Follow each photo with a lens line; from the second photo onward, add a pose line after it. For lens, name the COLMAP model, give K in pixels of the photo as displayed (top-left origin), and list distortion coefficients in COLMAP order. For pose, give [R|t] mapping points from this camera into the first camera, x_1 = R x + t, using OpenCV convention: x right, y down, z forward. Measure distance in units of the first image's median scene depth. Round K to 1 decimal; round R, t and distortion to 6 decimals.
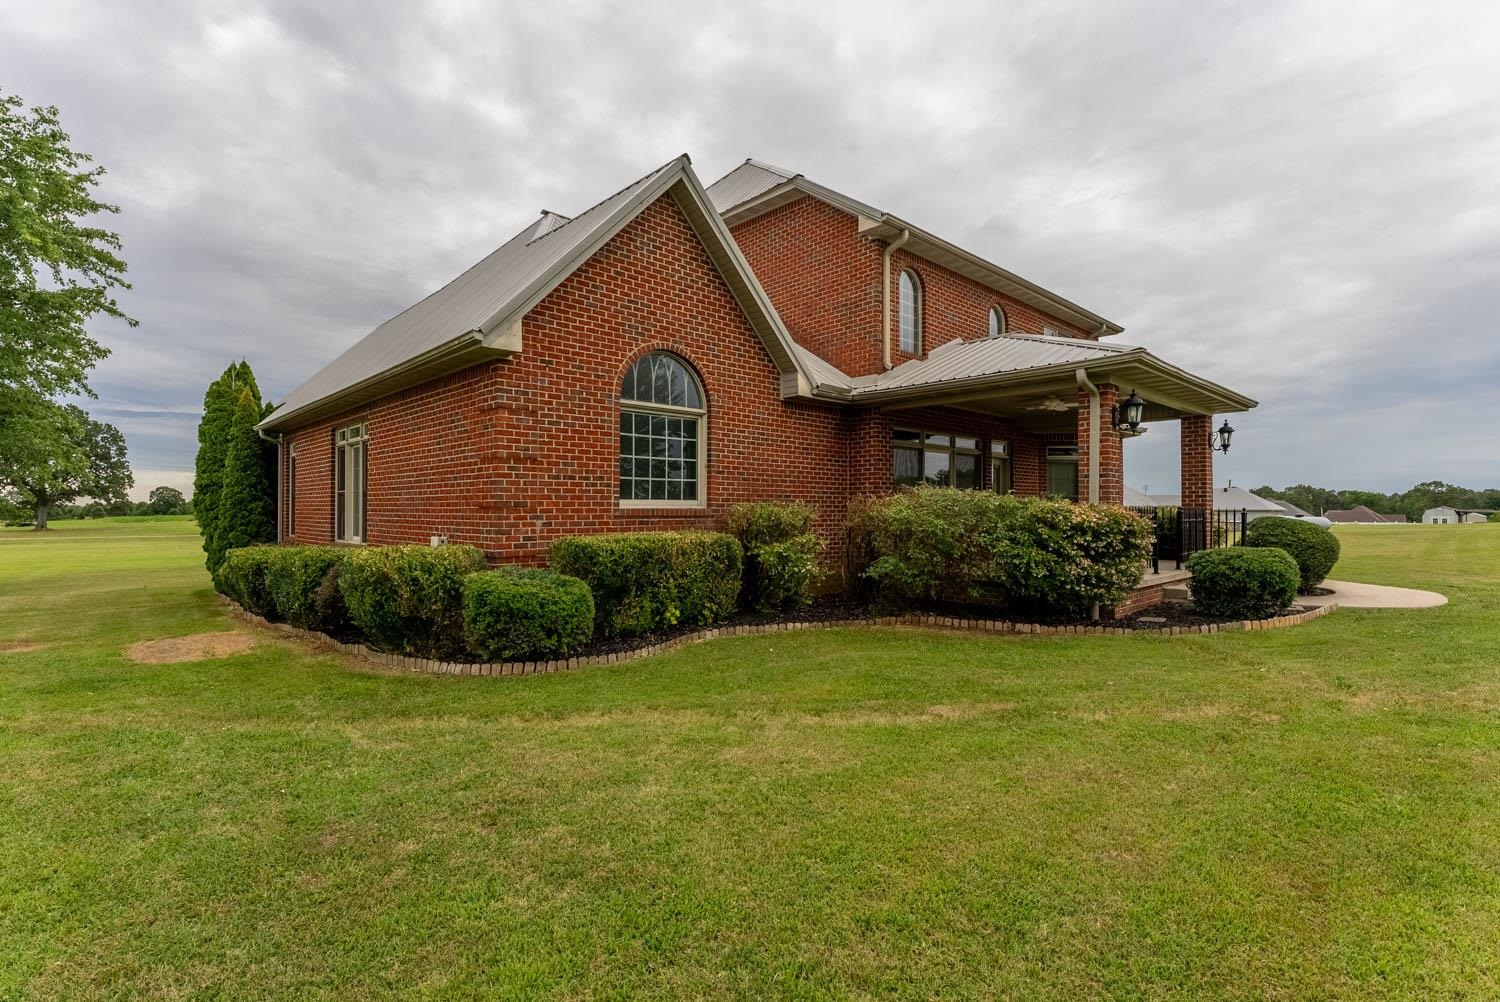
lens RADIAL K [[703.9, 0, 750.0], [0, 703.9, 498.7], [0, 0, 1]] dist [0.004417, 0.000144]
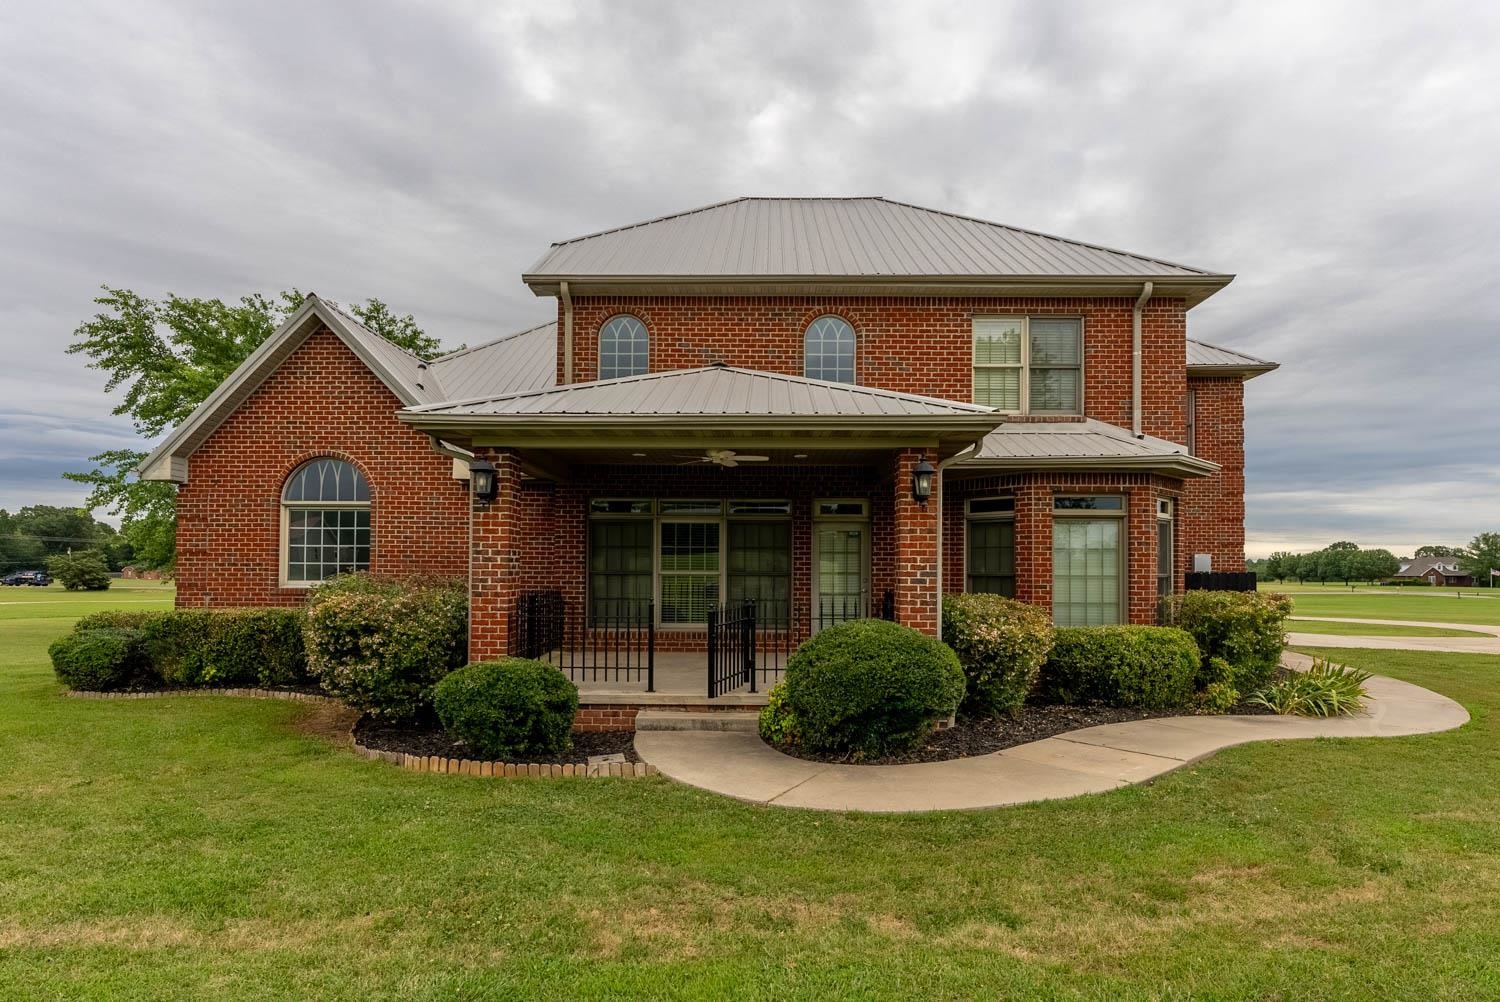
lens RADIAL K [[703.9, 0, 758.6], [0, 703.9, 573.5], [0, 0, 1]] dist [0.004417, 0.000144]
pose [[0.722576, 0.000130, -0.691292, 1.358962], [0.003880, 0.999983, 0.004244, -0.014597], [0.691281, -0.005748, 0.722563, 0.698658]]
